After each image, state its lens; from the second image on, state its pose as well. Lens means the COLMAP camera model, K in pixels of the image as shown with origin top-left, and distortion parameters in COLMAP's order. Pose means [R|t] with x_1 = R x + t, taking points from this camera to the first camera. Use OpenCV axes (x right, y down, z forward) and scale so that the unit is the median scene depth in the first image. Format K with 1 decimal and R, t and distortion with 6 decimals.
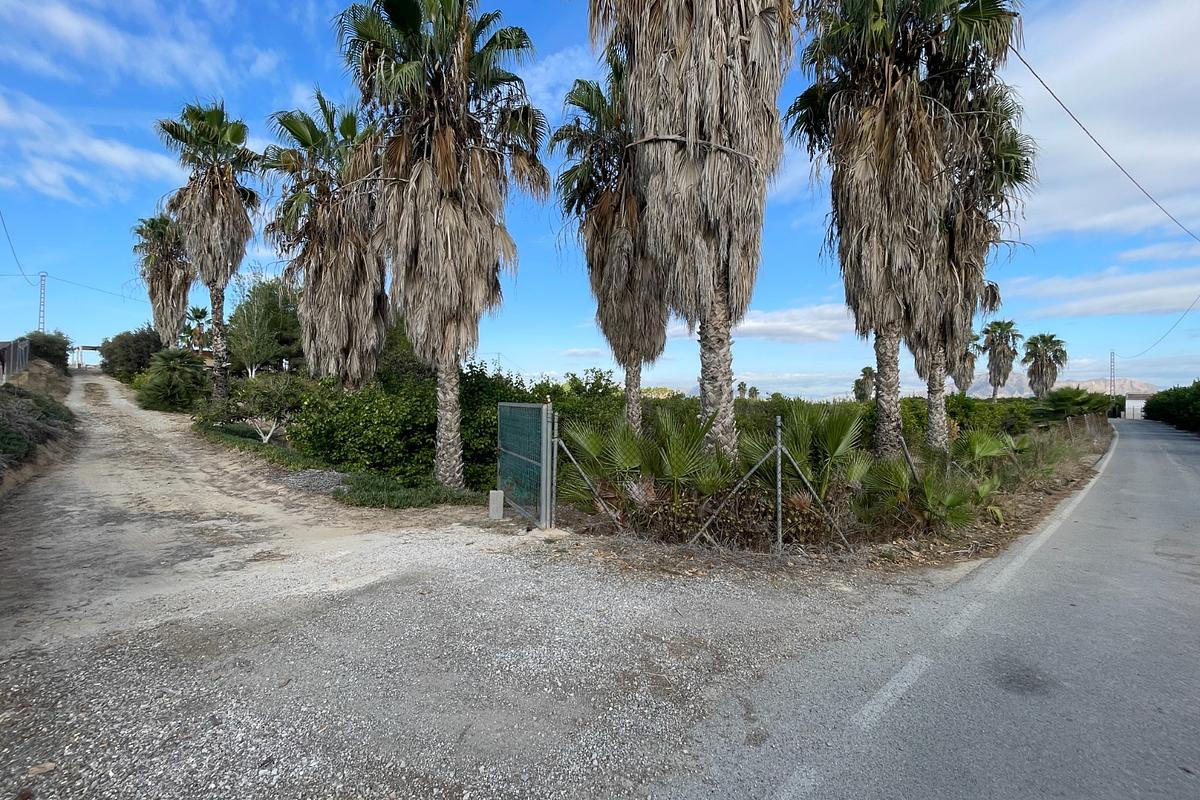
lens RADIAL K [[478.4, 0, 582.6], [0, 478.4, 397.7], [0, 0, 1]] dist [-0.003282, -0.001070]
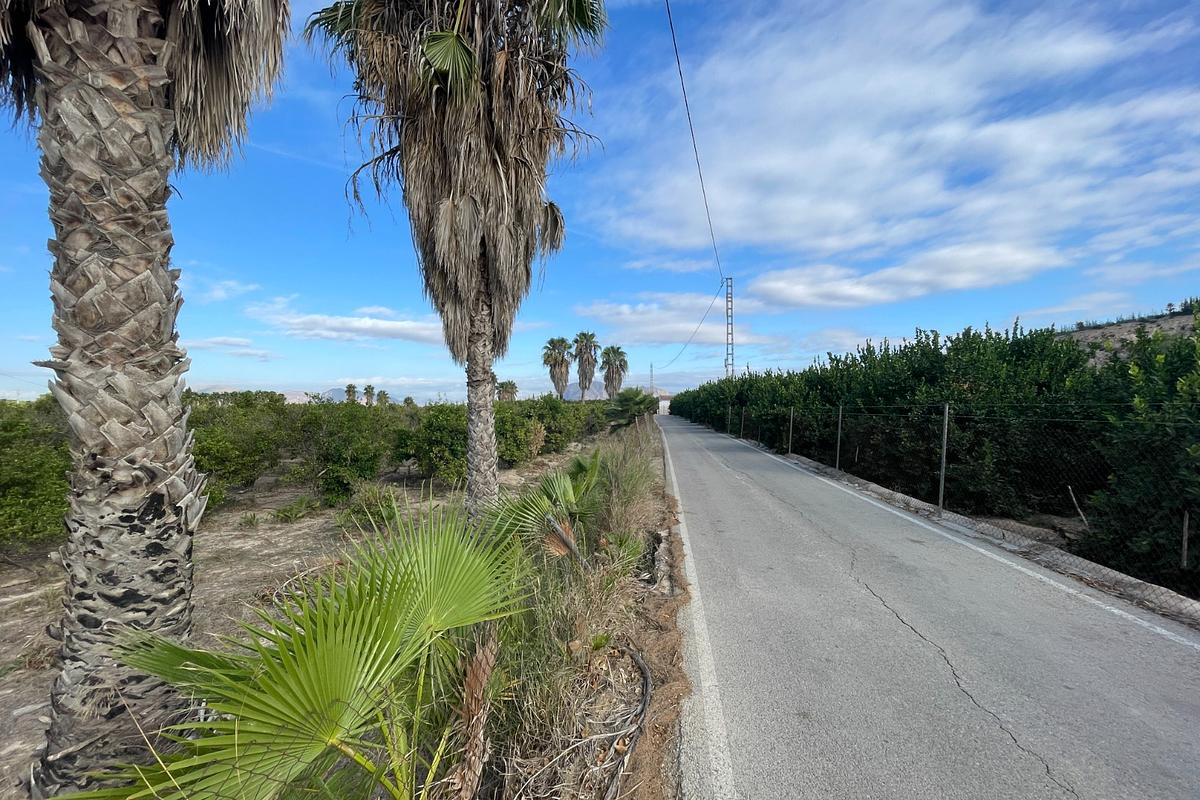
lens RADIAL K [[478.4, 0, 604.3], [0, 478.4, 407.6], [0, 0, 1]] dist [-0.003282, -0.001070]
pose [[0.731990, -0.020489, 0.681007, 0.128795], [0.013943, 0.999789, 0.015094, 0.002535], [-0.681173, -0.001553, 0.732121, 0.134924]]
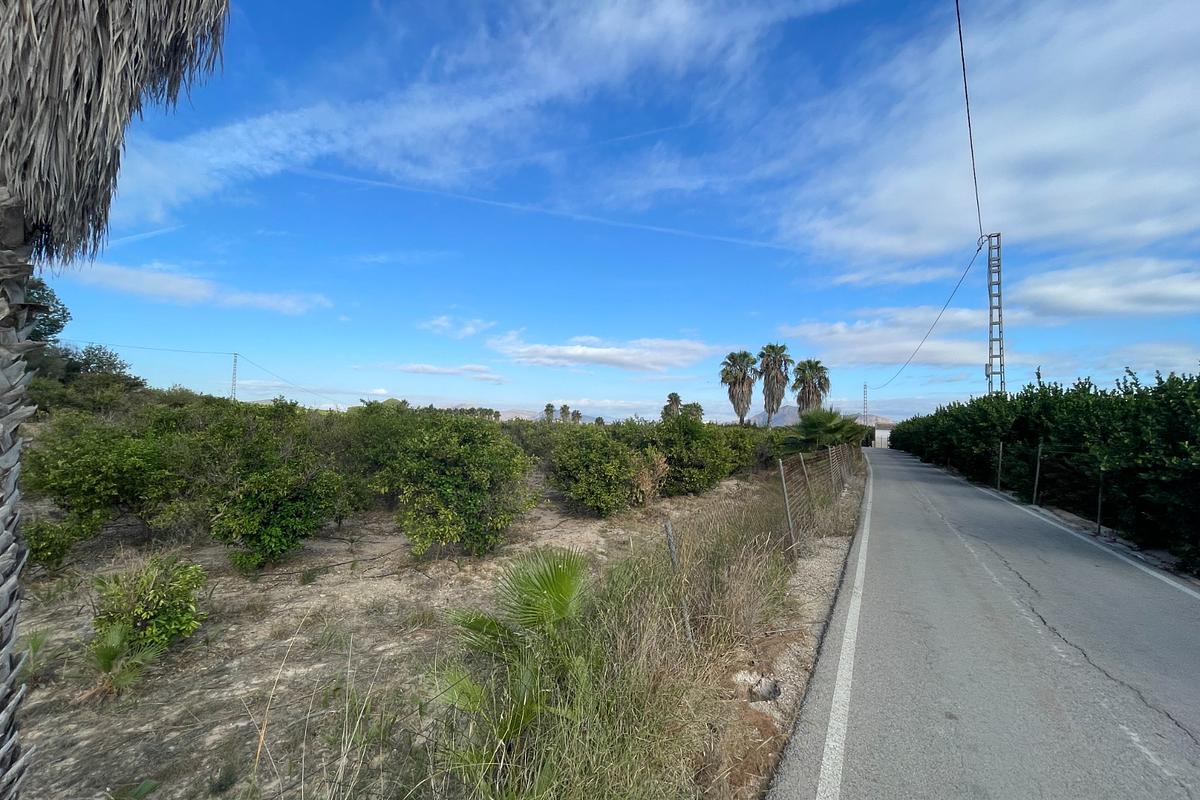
lens RADIAL K [[478.4, 0, 596.3], [0, 478.4, 398.6], [0, 0, 1]] dist [-0.003282, -0.001070]
pose [[0.946924, 0.037356, 0.319280, 0.242058], [-0.021777, 0.998398, -0.052226, 0.005068], [-0.320720, 0.042501, 0.946220, 0.216942]]
